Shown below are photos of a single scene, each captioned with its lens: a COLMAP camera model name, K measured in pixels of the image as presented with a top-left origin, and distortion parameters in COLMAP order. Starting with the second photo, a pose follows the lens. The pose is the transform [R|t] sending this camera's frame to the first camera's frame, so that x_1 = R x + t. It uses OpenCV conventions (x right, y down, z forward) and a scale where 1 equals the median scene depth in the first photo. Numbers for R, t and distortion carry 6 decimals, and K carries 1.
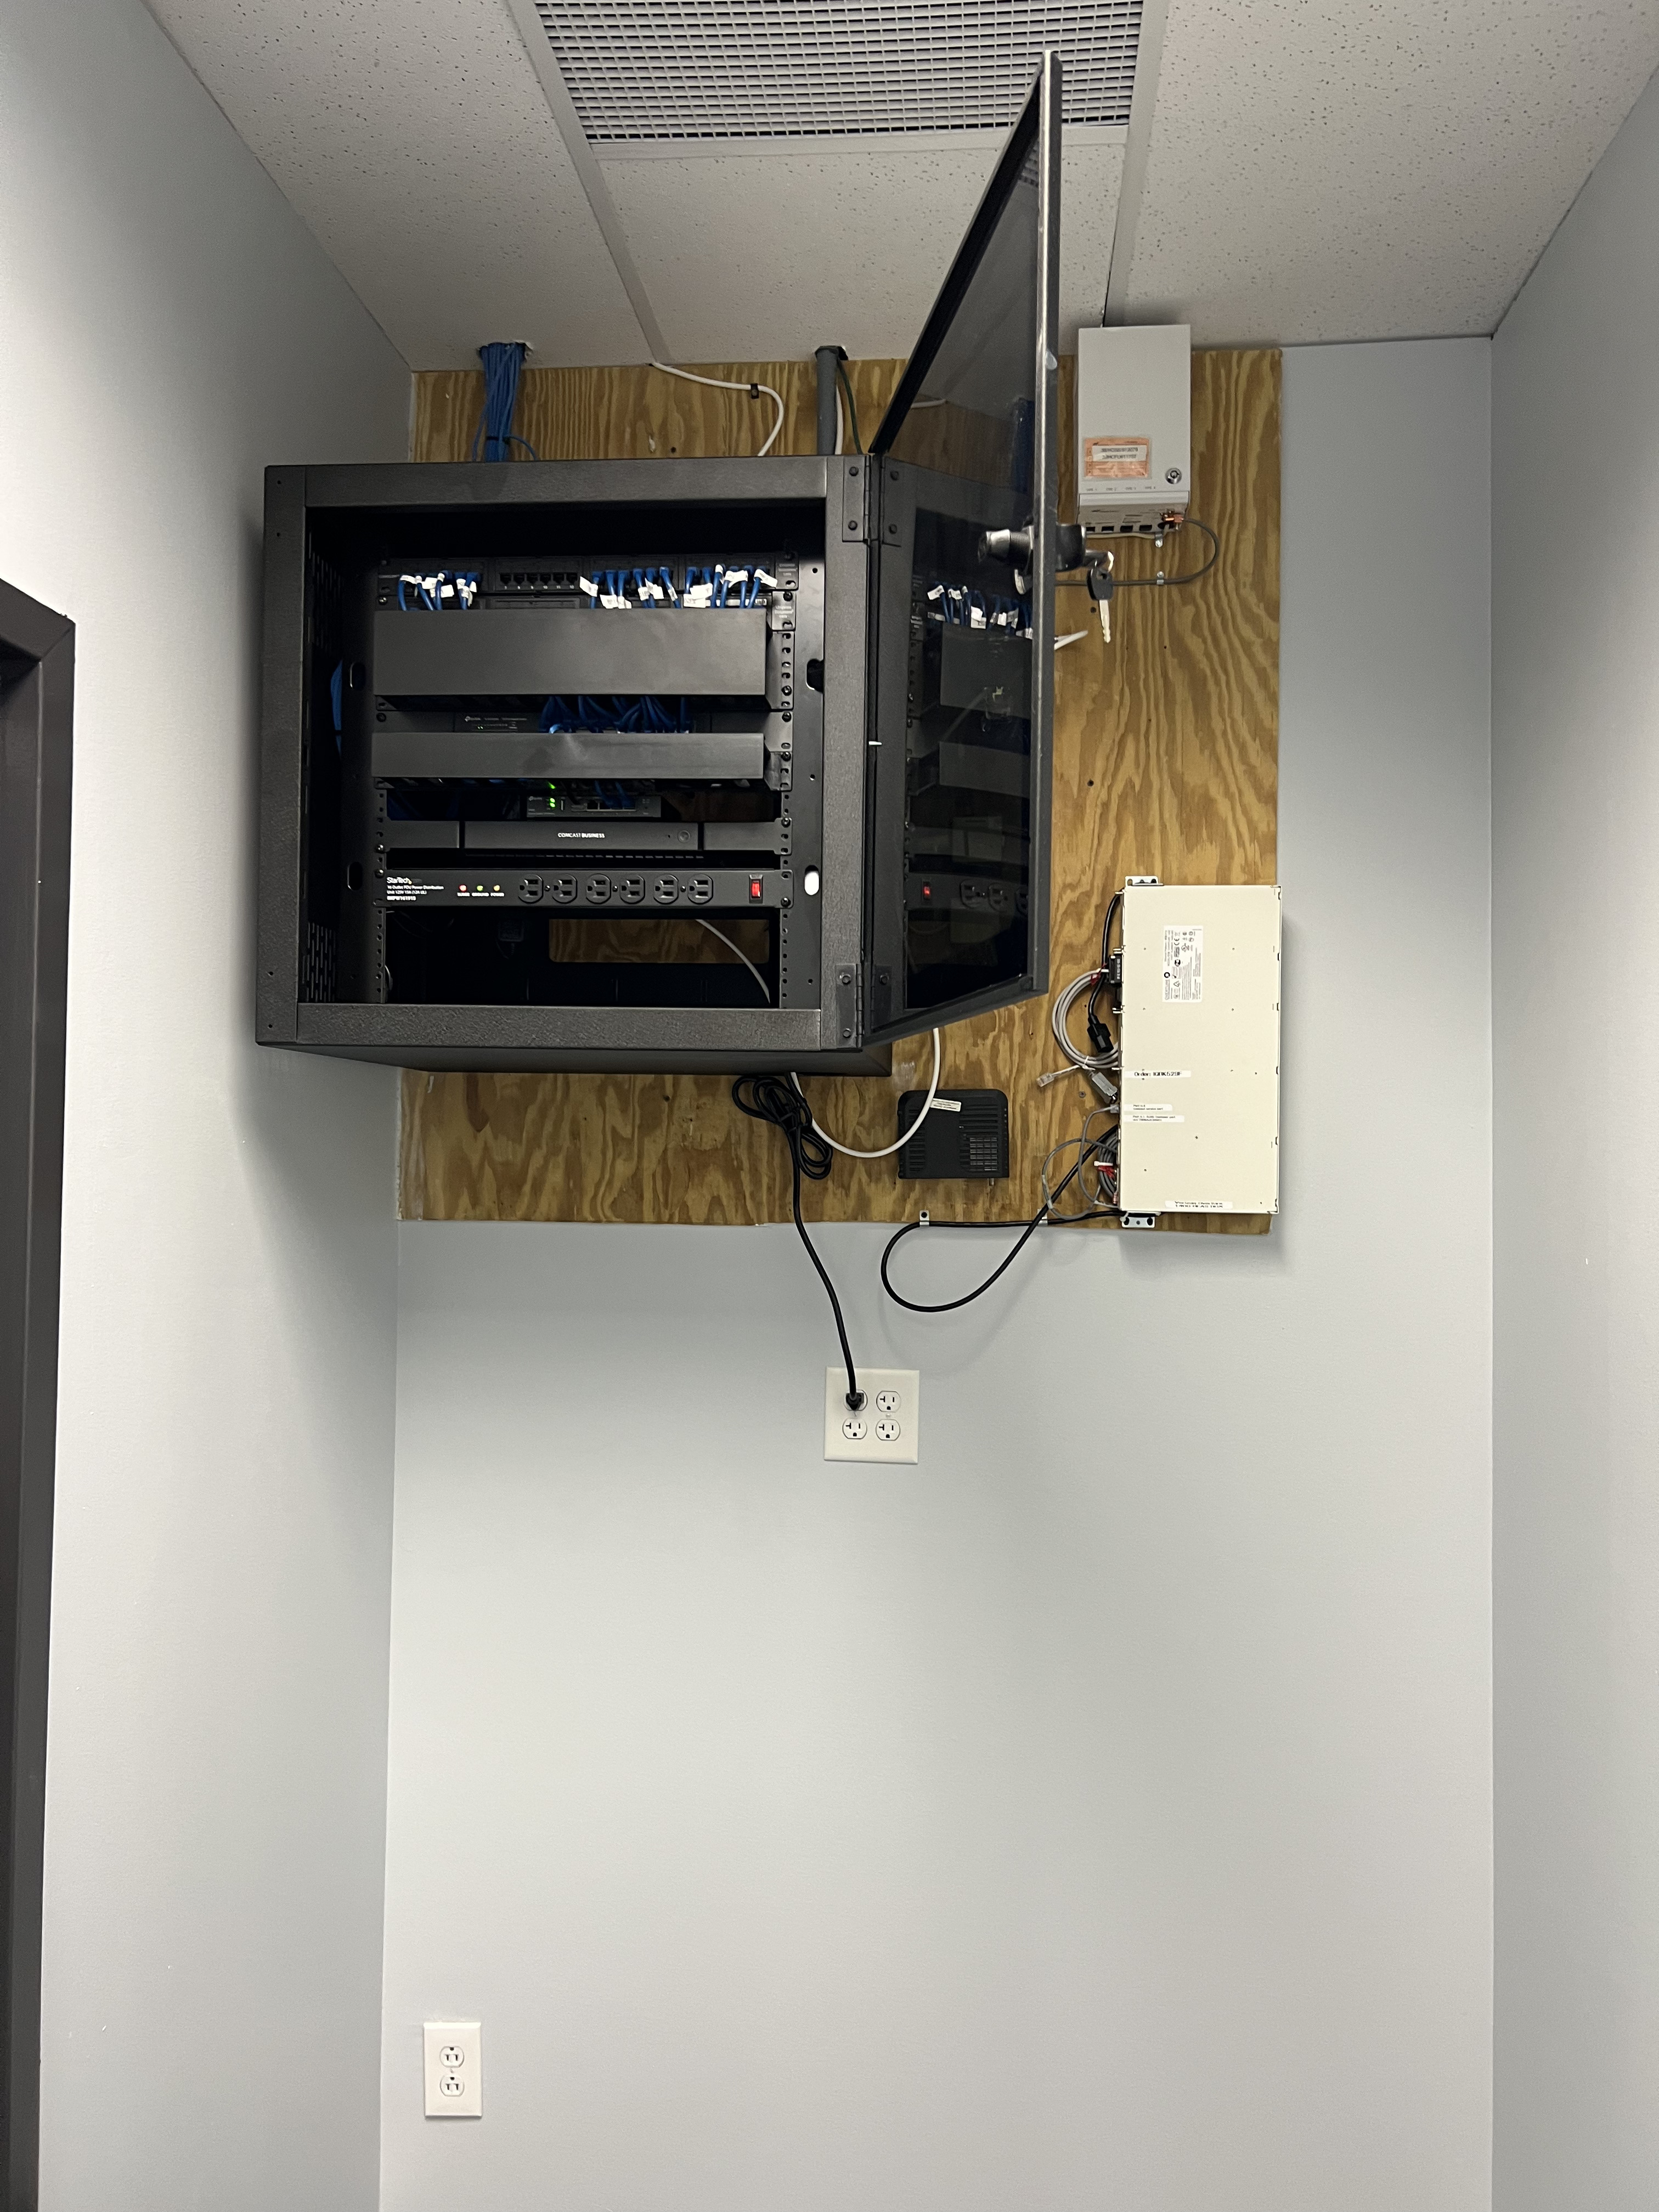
lens RADIAL K [[1582.3, 0, 856.9], [0, 1582.3, 1094.8], [0, 0, 1]] dist [0.060013, -0.078817]
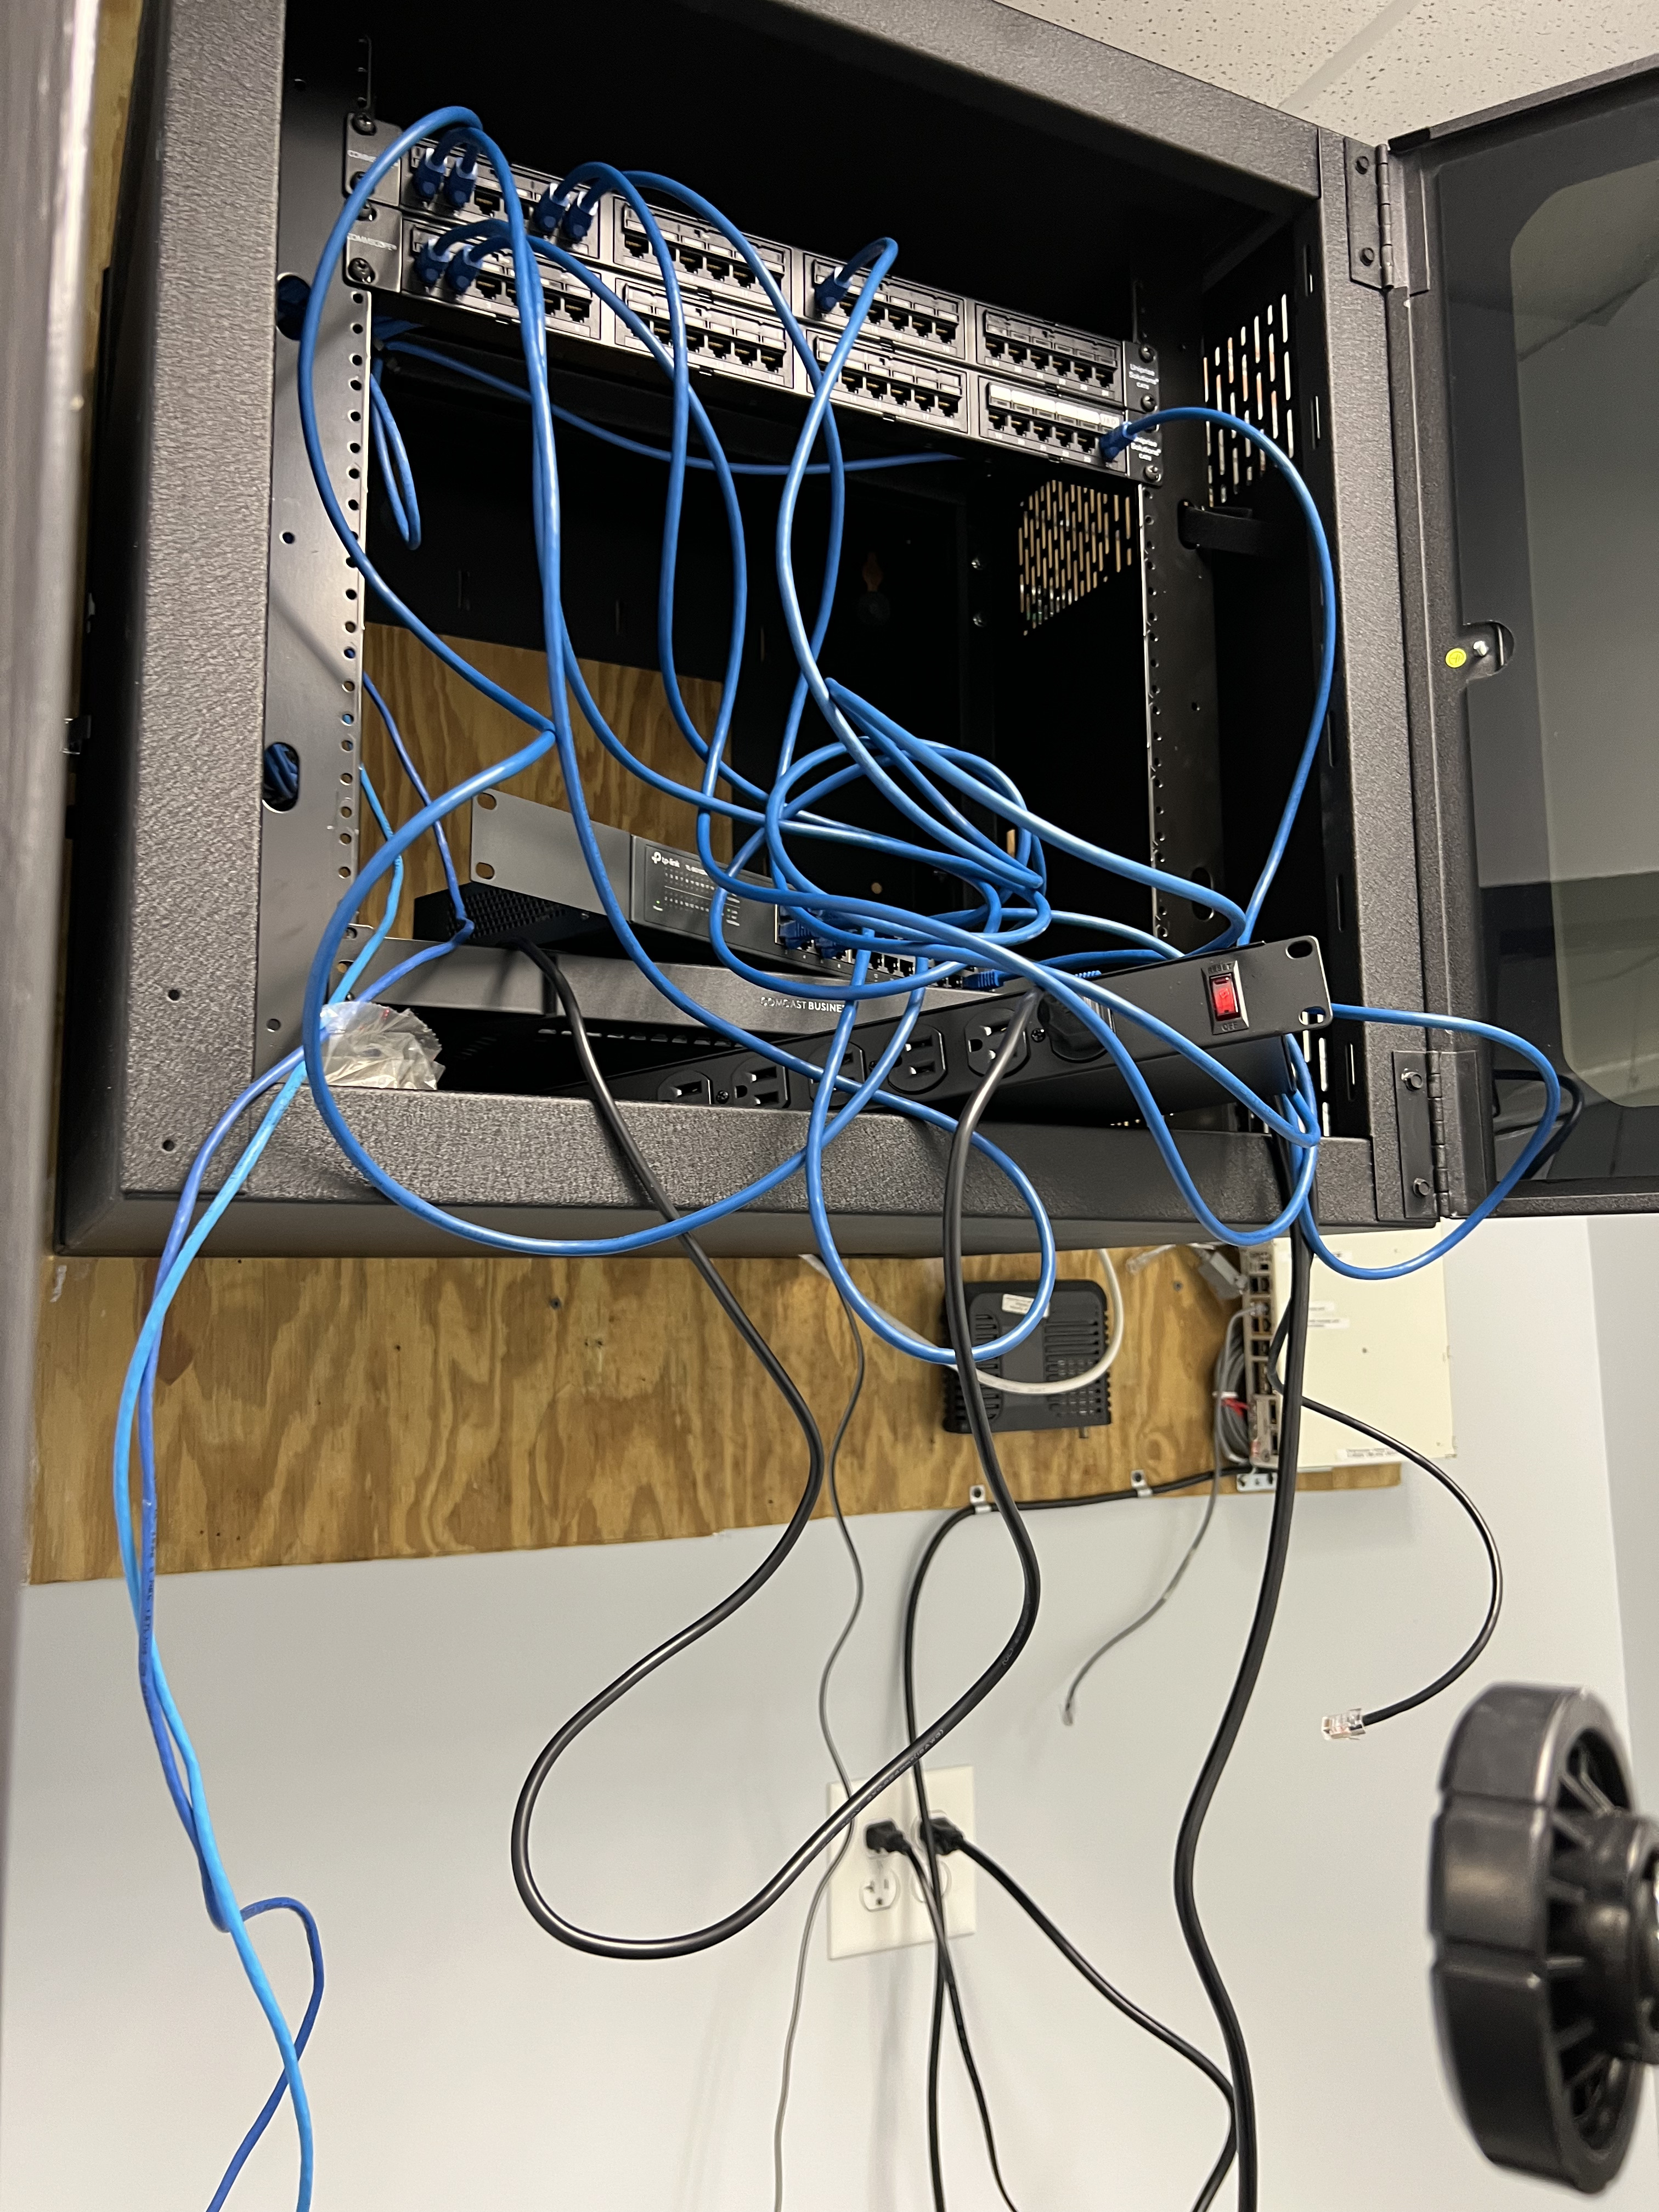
lens RADIAL K [[1677.0, 0, 801.5], [0, 1677.0, 1084.4], [0, 0, 1]] dist [0.029972, -0.039057]
pose [[0.866449, 0.045283, 0.497208, -0.336599], [0.007284, 0.994626, -0.103280, -0.012380], [-0.499212, 0.093109, 0.861463, 0.474885]]
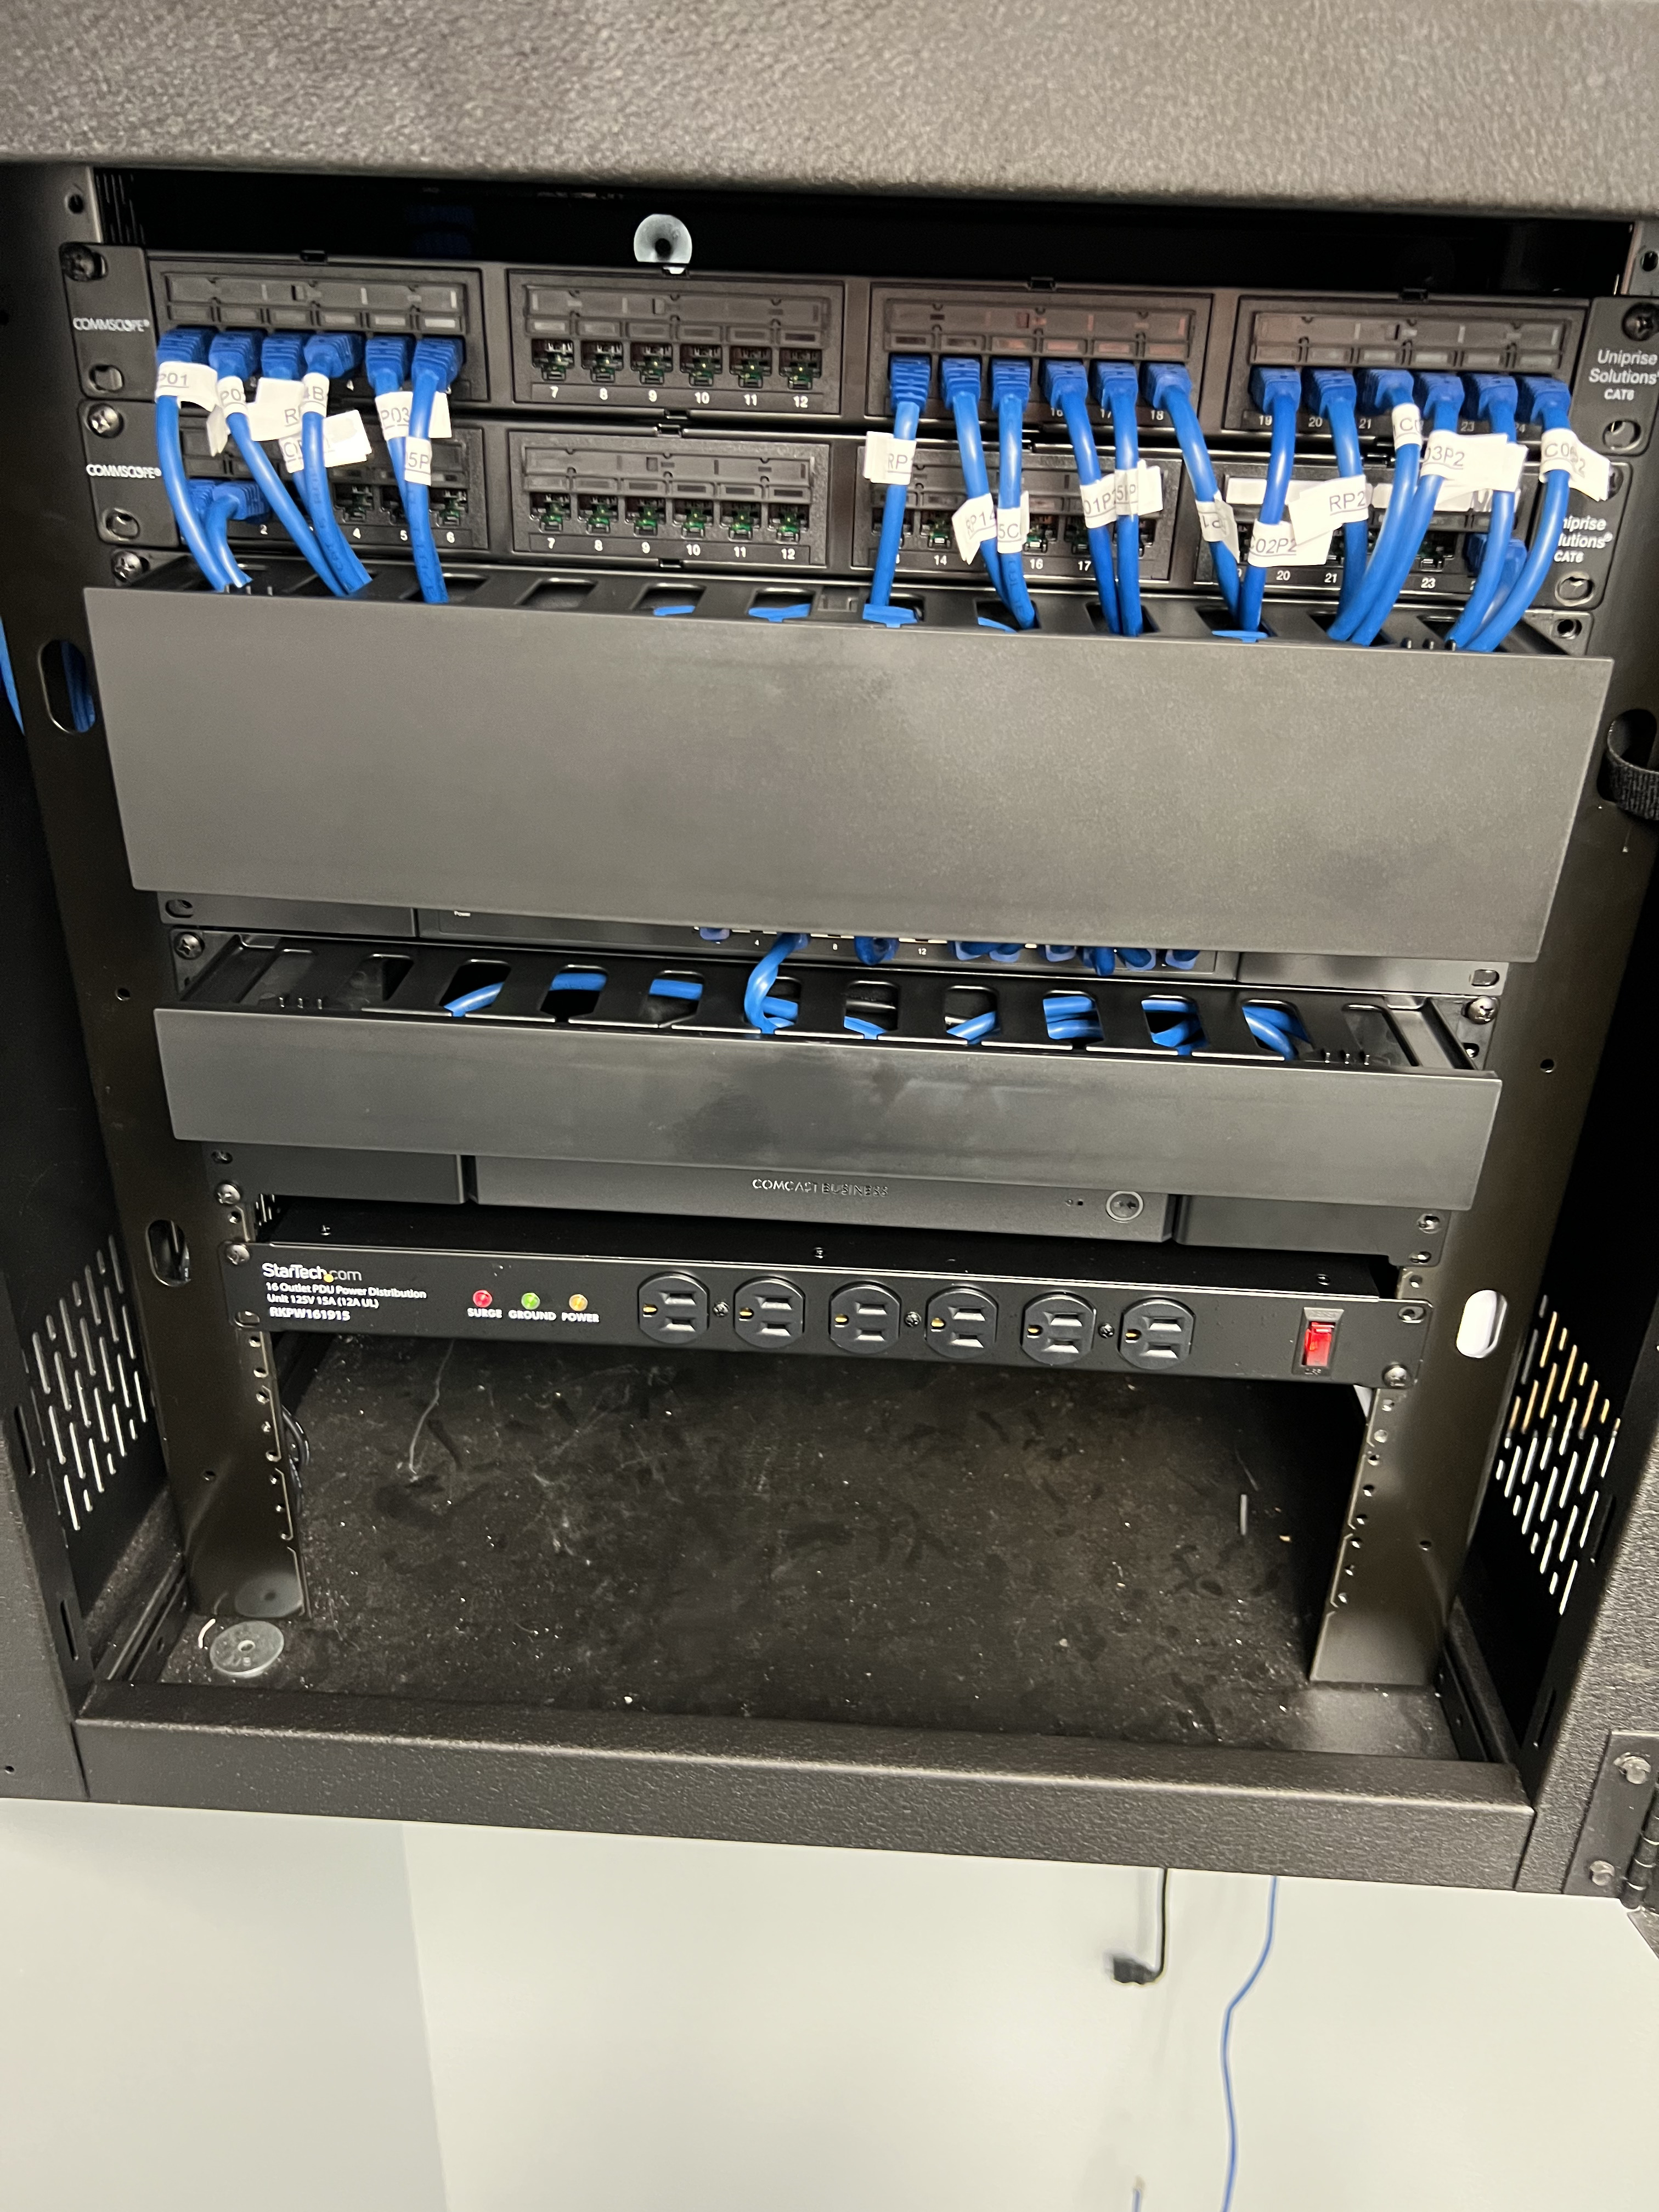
lens RADIAL K [[1677.0, 0, 816.3], [0, 1677.0, 1098.9], [0, 0, 1]] dist [0.029972, -0.039057]
pose [[0.999343, -0.000877, 0.036239, -0.152165], [-0.016818, 0.874397, 0.484920, -0.288969], [-0.032112, -0.485210, 0.873808, 0.563160]]
